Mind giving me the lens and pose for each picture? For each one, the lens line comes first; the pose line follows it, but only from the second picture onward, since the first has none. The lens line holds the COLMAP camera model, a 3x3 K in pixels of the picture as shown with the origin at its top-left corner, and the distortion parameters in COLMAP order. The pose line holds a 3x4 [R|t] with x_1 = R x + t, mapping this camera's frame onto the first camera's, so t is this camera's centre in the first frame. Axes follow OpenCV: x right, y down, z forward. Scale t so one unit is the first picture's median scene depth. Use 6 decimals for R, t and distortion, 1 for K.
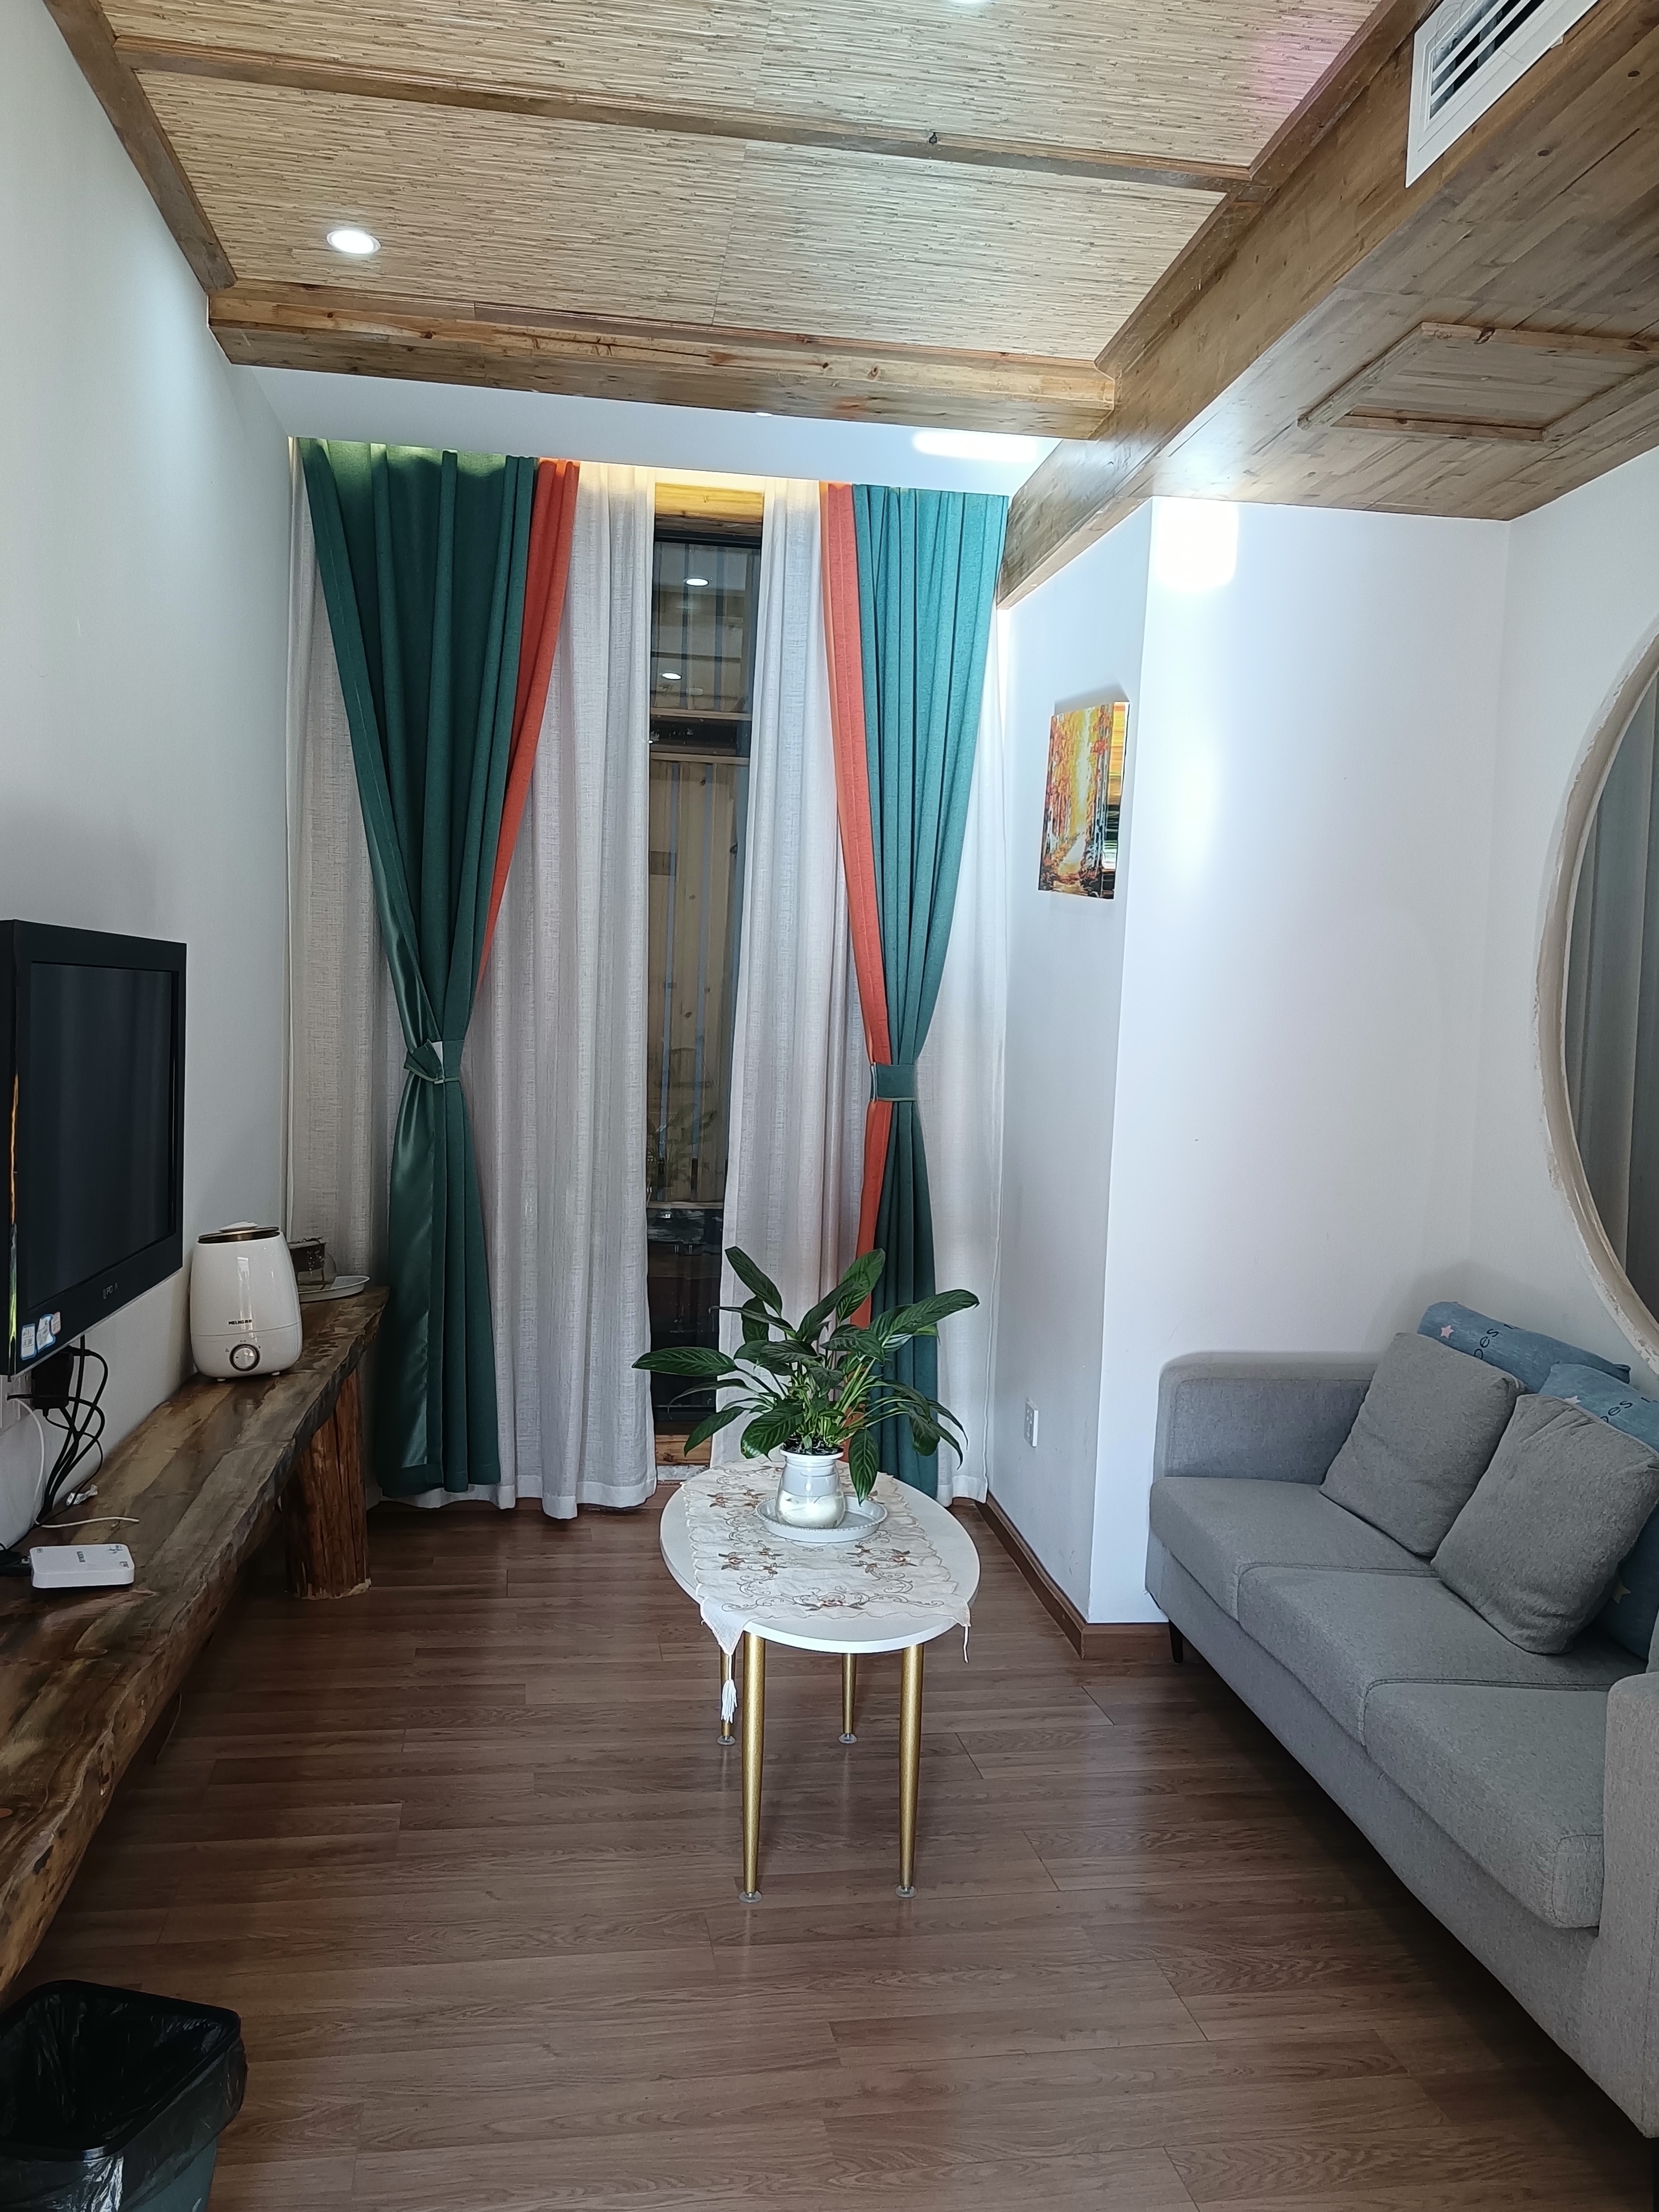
lens RADIAL K [[1744.2, 0, 829.5], [0, 1744.2, 1106.0], [0, 0, 1]] dist [-0.001782, -0.010409]
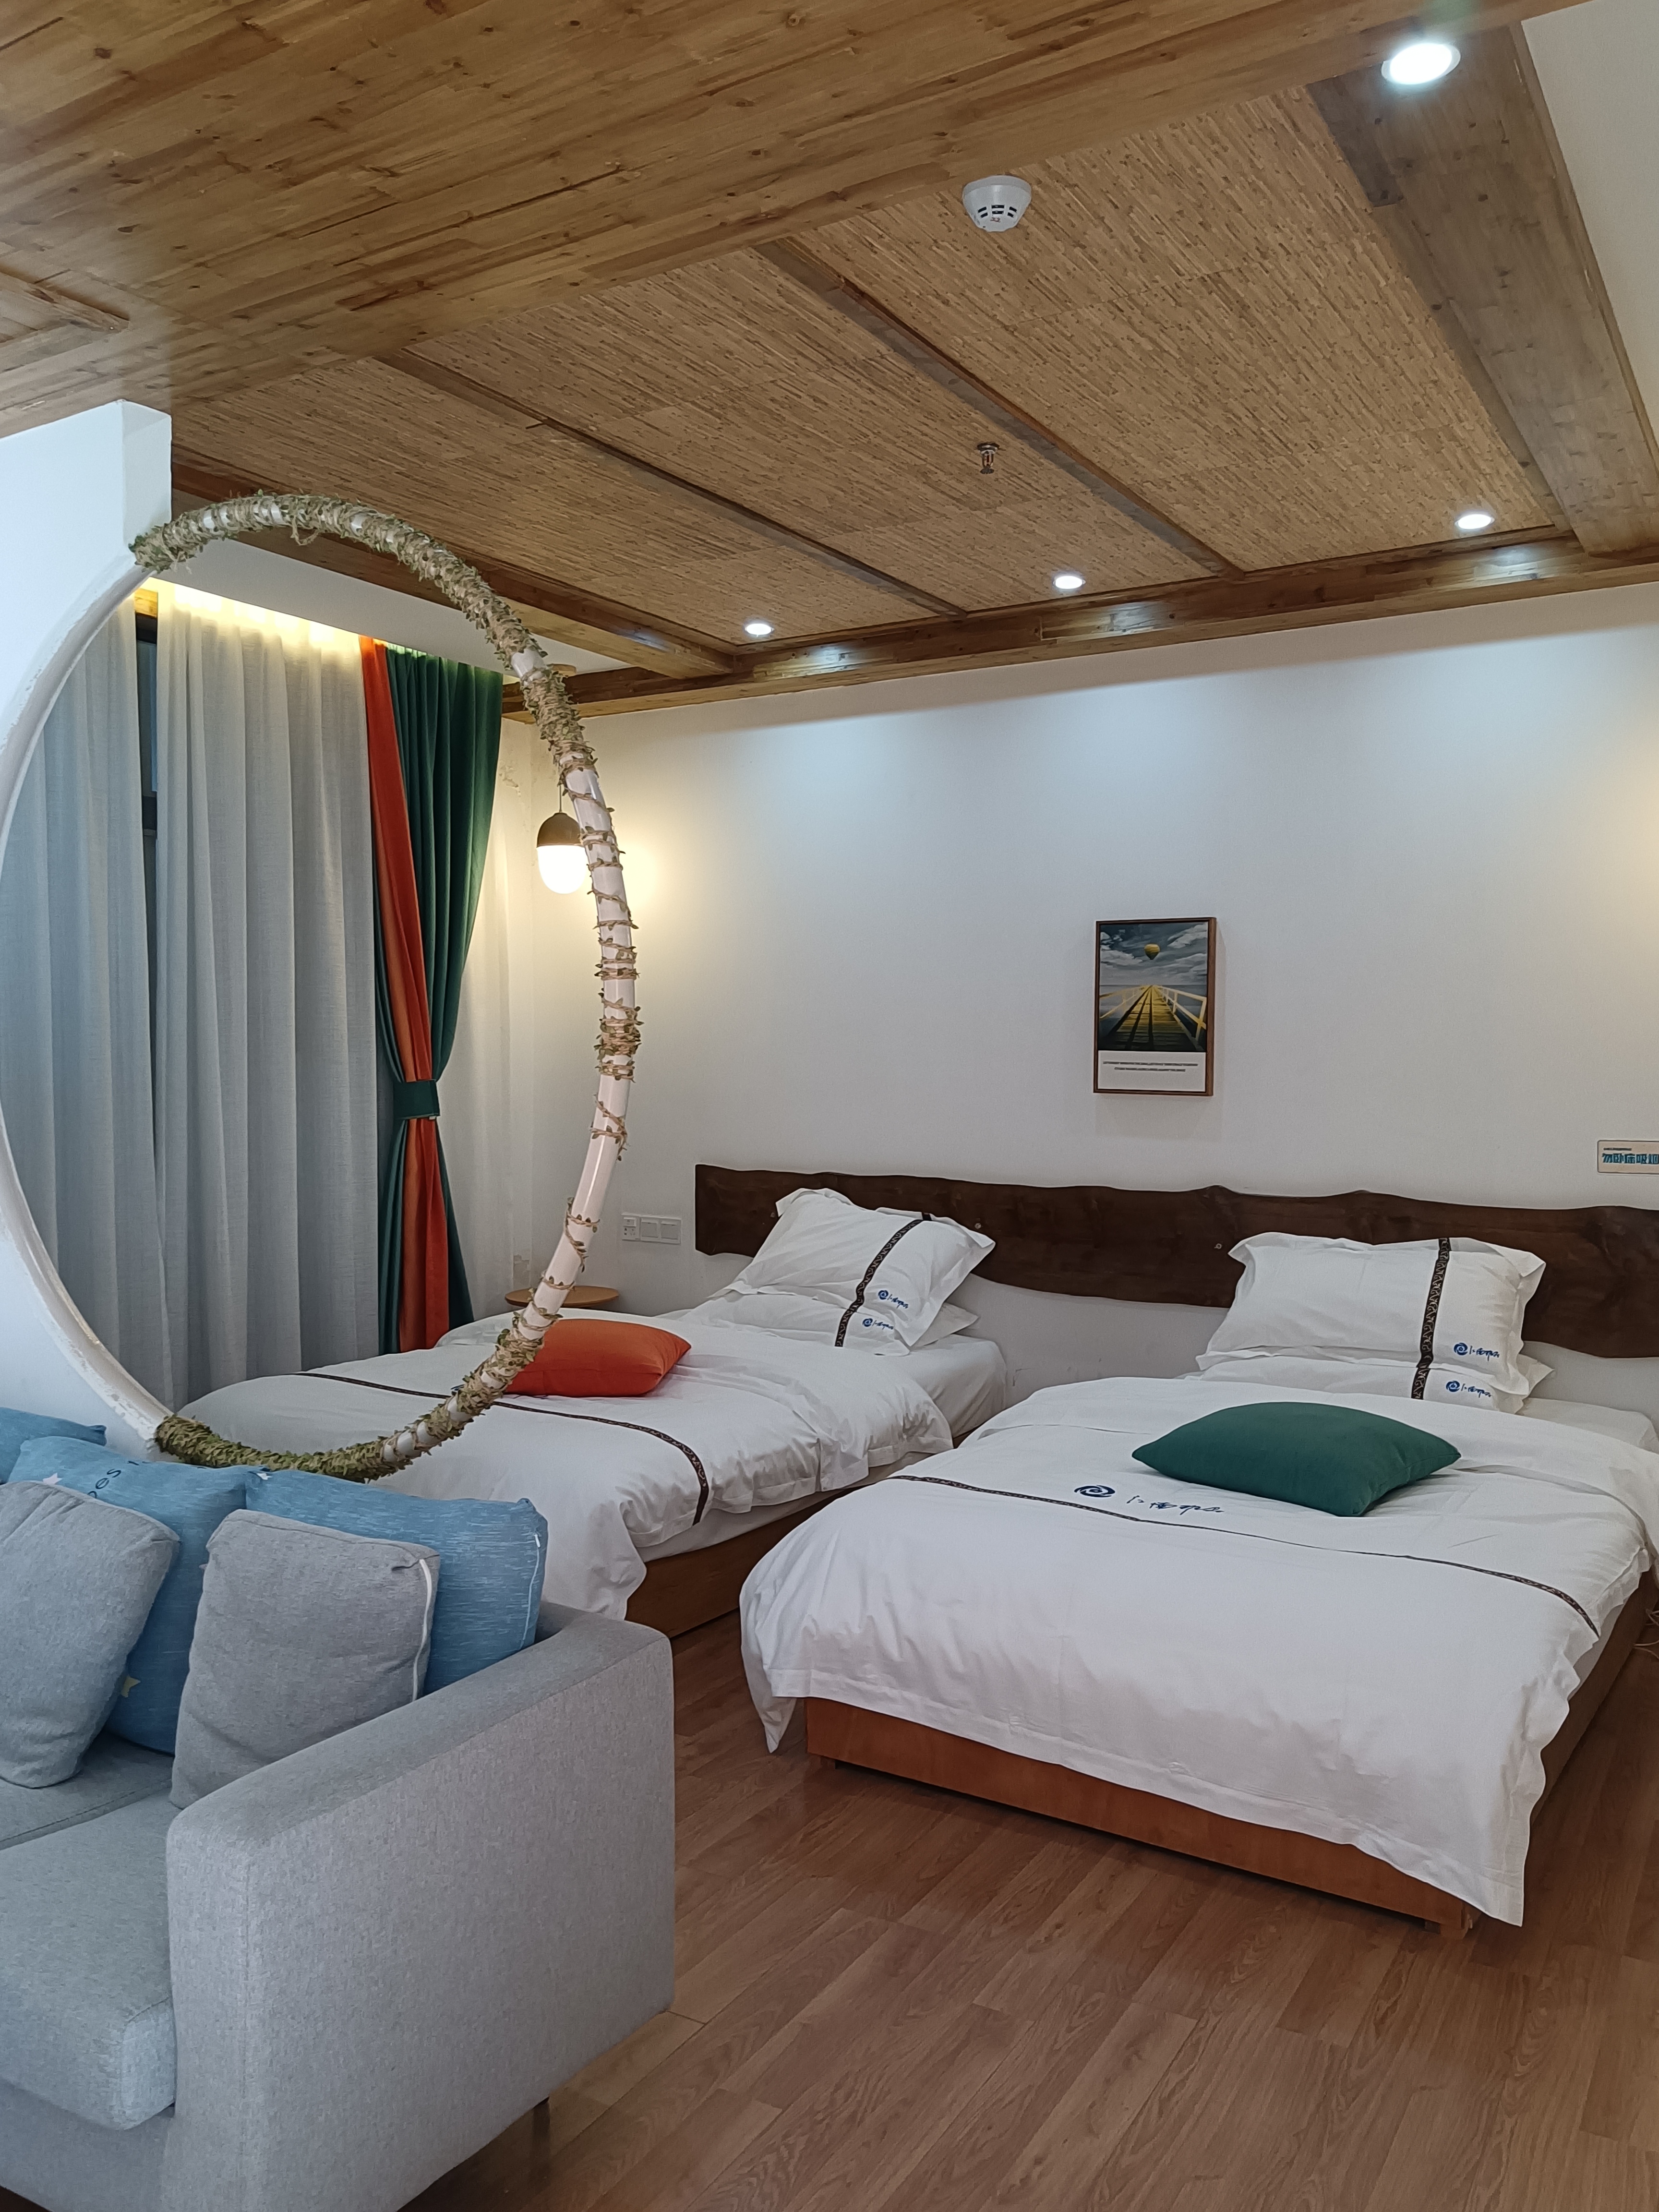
lens RADIAL K [[1744.2, 0, 829.5], [0, 1744.2, 1106.0], [0, 0, 1]] dist [-0.001782, -0.010409]
pose [[0.638922, -0.057147, 0.767146, 0.013562], [0.065705, 0.997647, 0.019595, -0.012355], [-0.766461, 0.037885, 0.641173, 0.138388]]
